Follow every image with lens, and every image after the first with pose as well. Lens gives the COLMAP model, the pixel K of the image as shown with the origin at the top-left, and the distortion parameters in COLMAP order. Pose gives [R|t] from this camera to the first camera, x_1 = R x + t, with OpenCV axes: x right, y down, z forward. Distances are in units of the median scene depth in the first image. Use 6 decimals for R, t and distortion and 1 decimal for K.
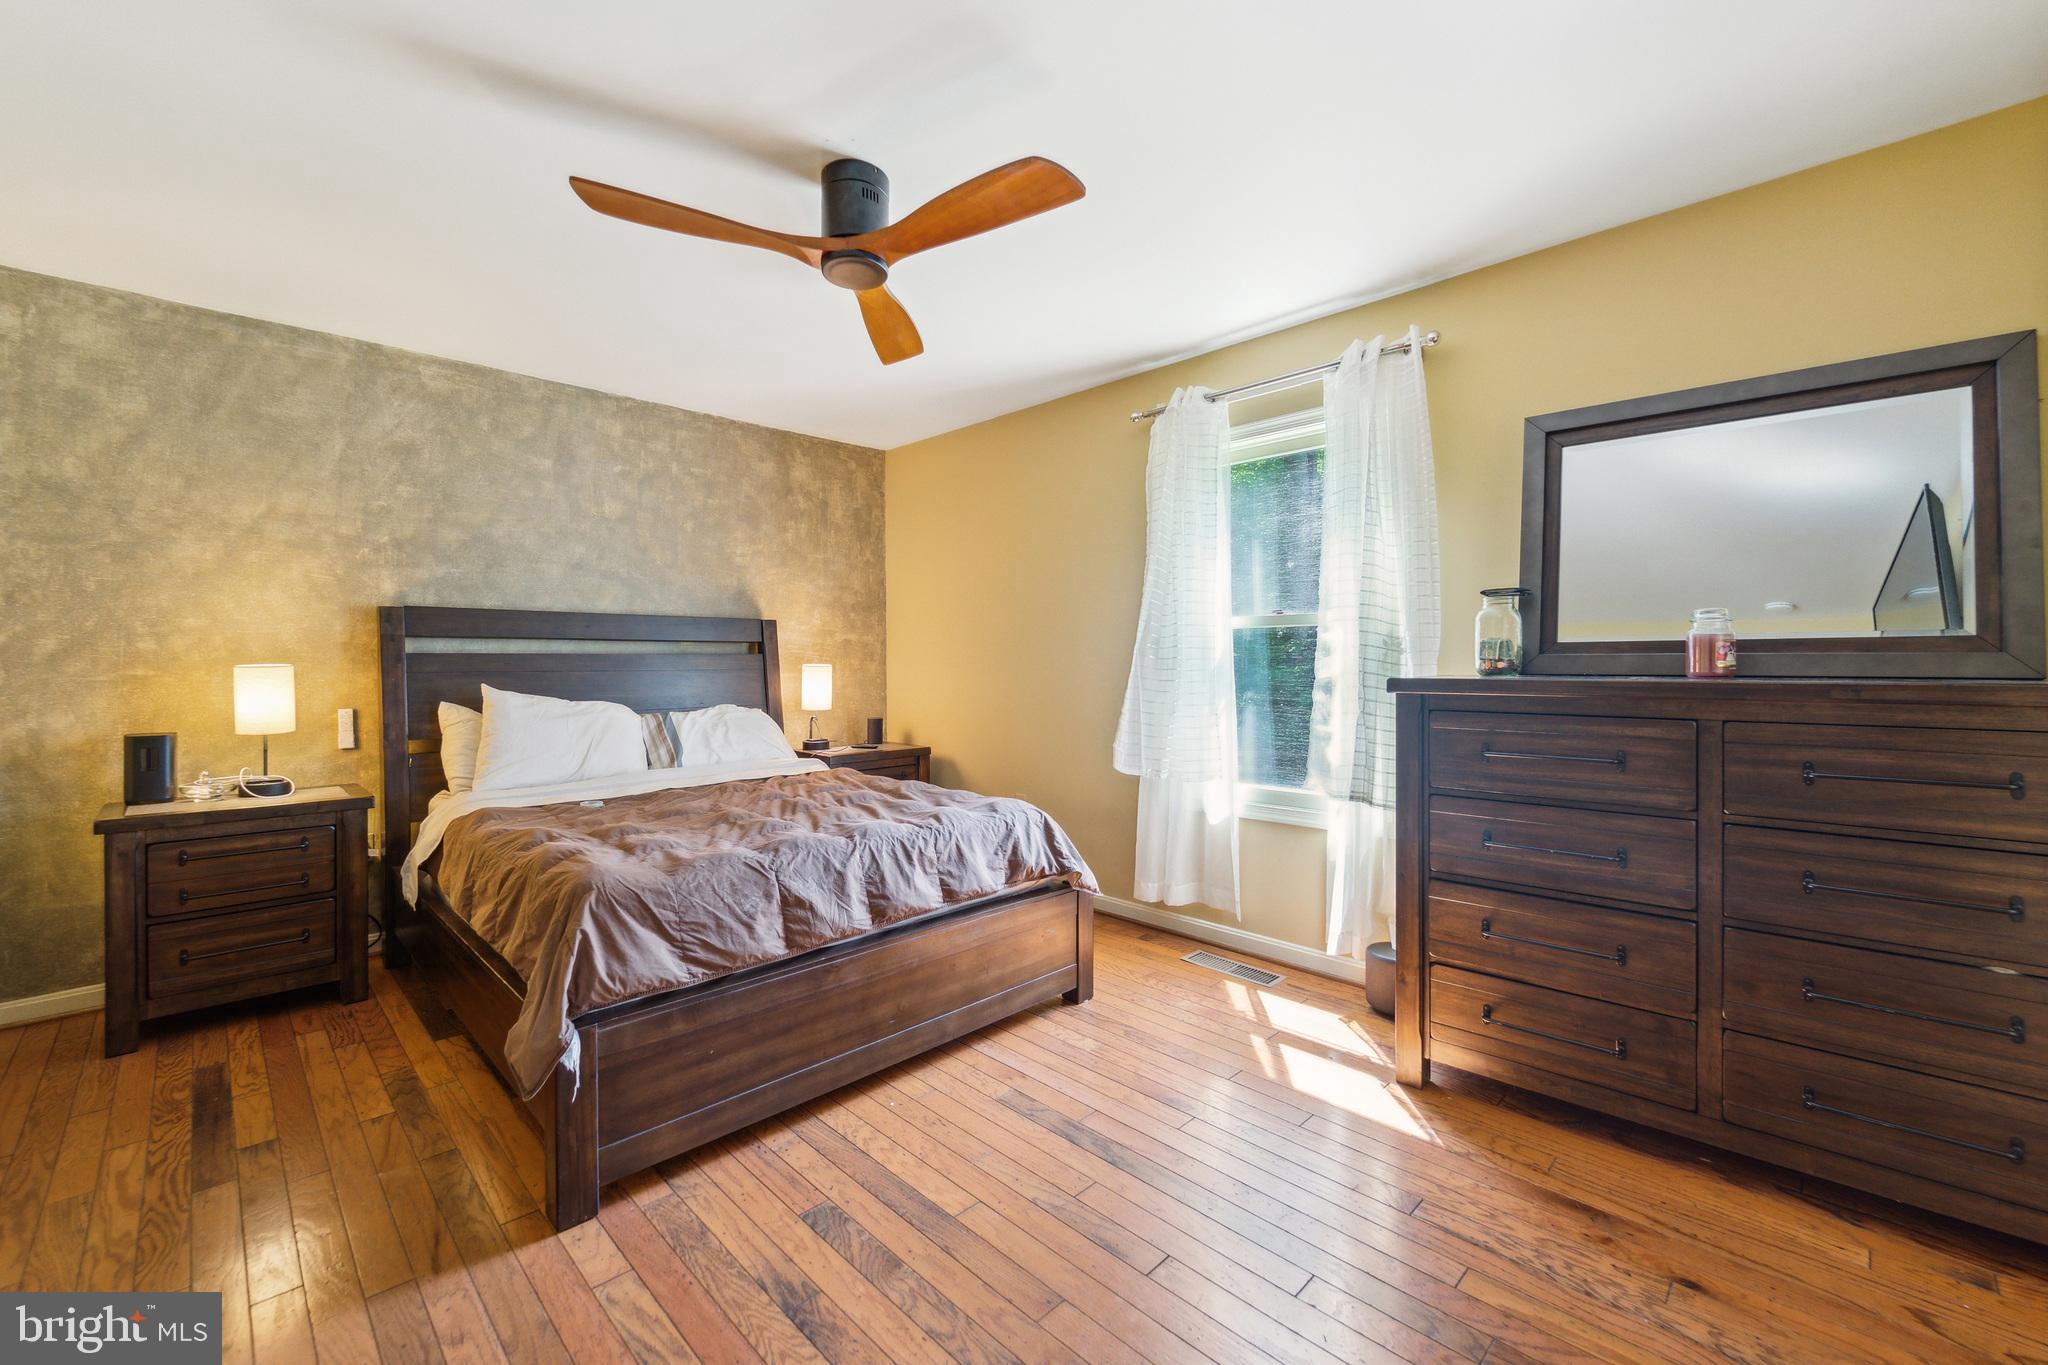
lens RADIAL K [[828.2, 0, 1022.2], [0, 828.2, 667.3], [0, 0, 1]] dist [-0.000375, -0.002201]
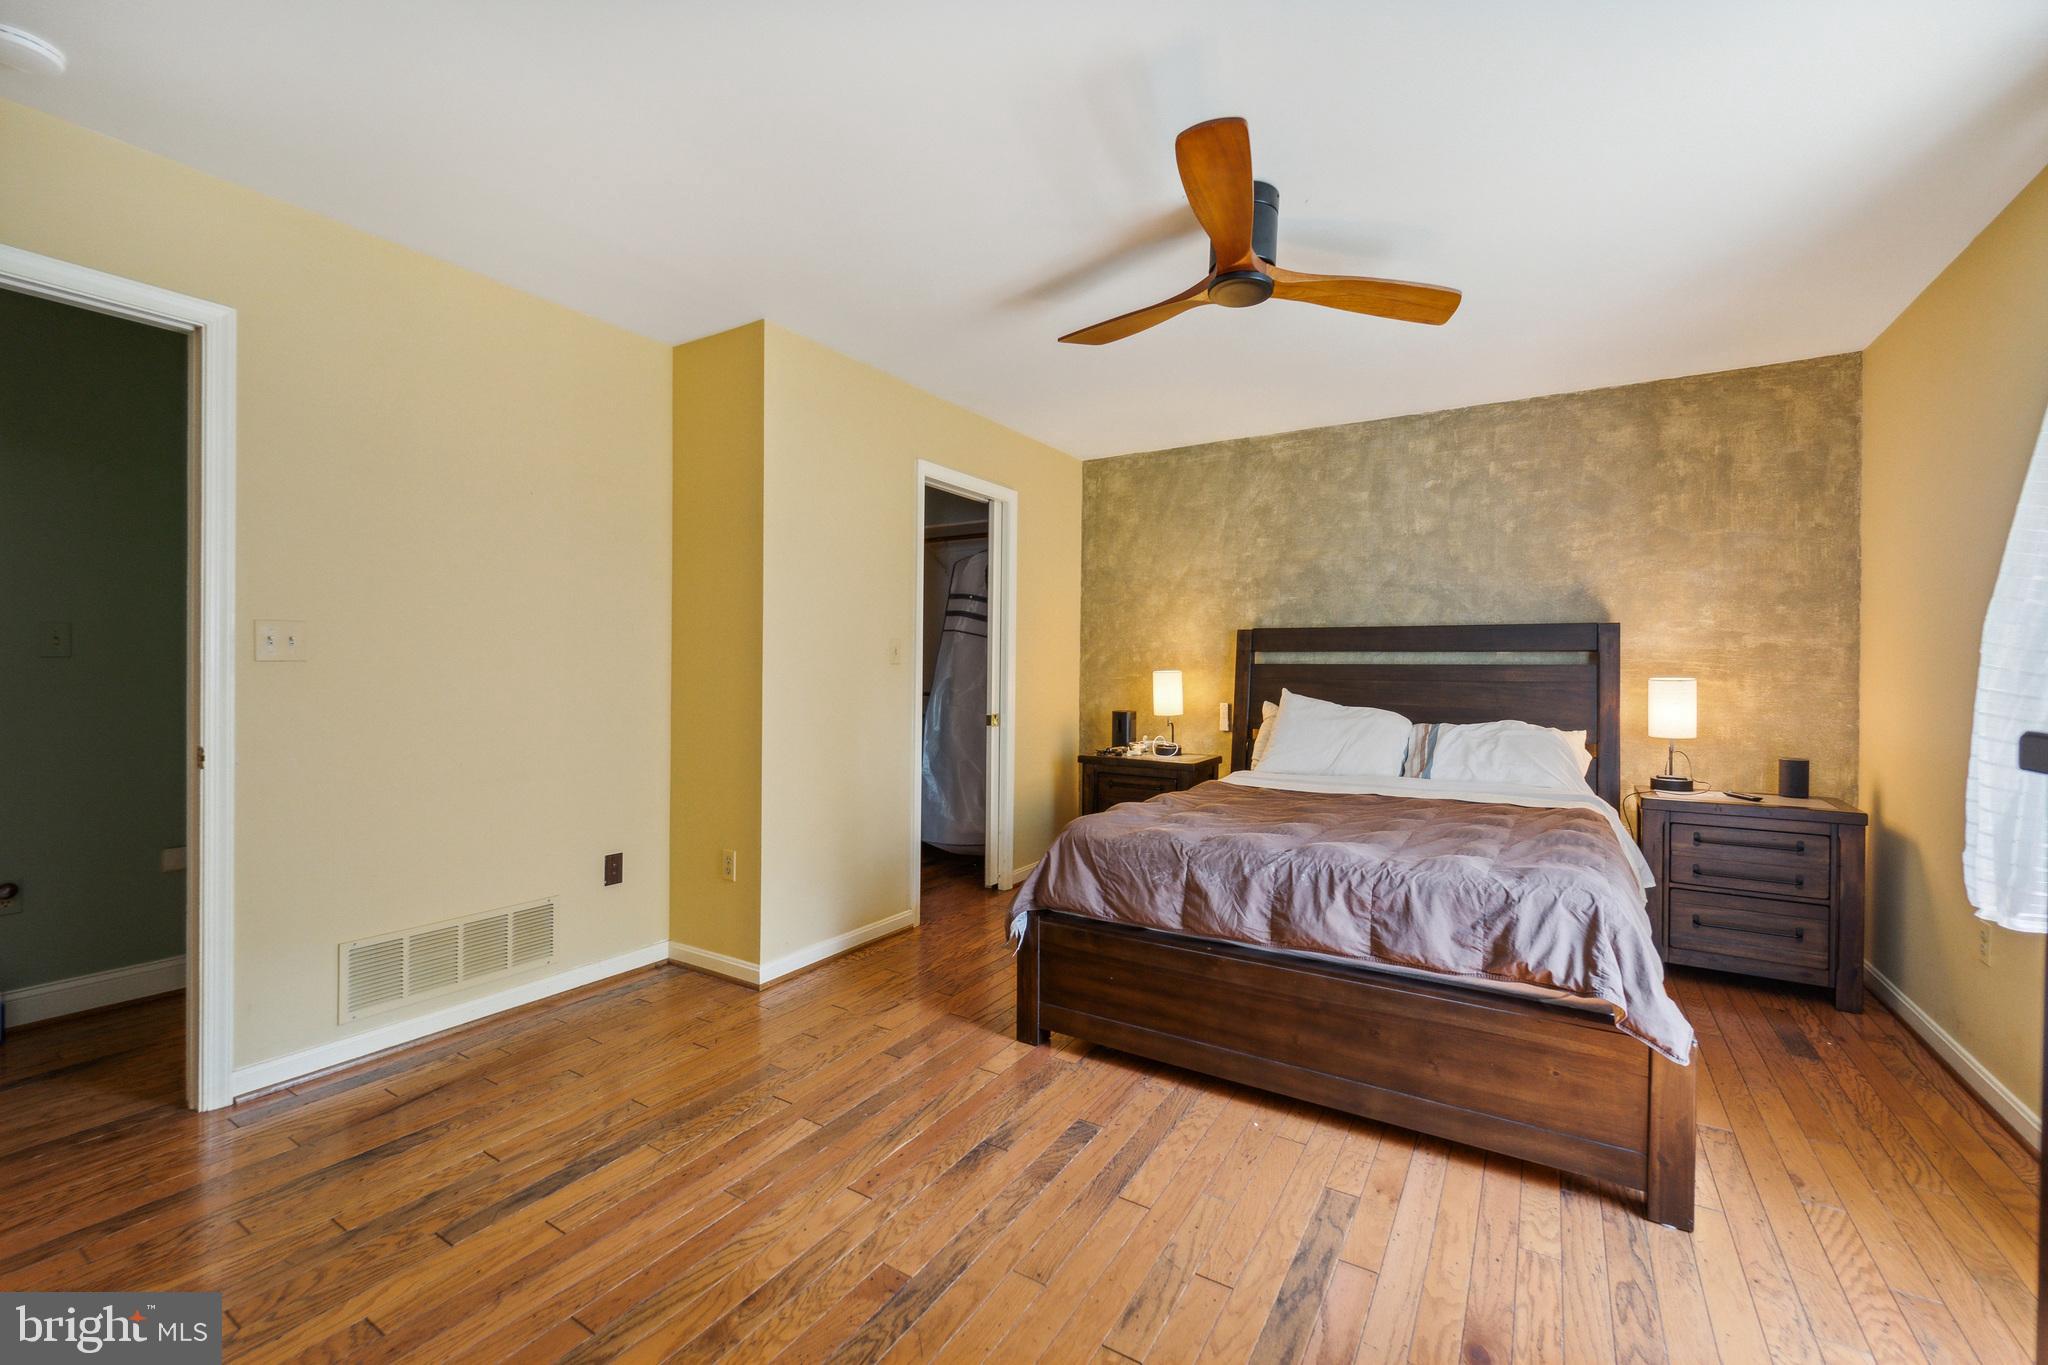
lens RADIAL K [[828.2, 0, 1028.2], [0, 828.2, 678.1], [0, 0, 1]] dist [-0.000375, -0.002201]
pose [[0.239457, 0.017189, -0.970755, 0.470998], [-0.015367, 0.999785, 0.013912, -0.006687], [0.970785, 0.011587, 0.239670, 0.324887]]
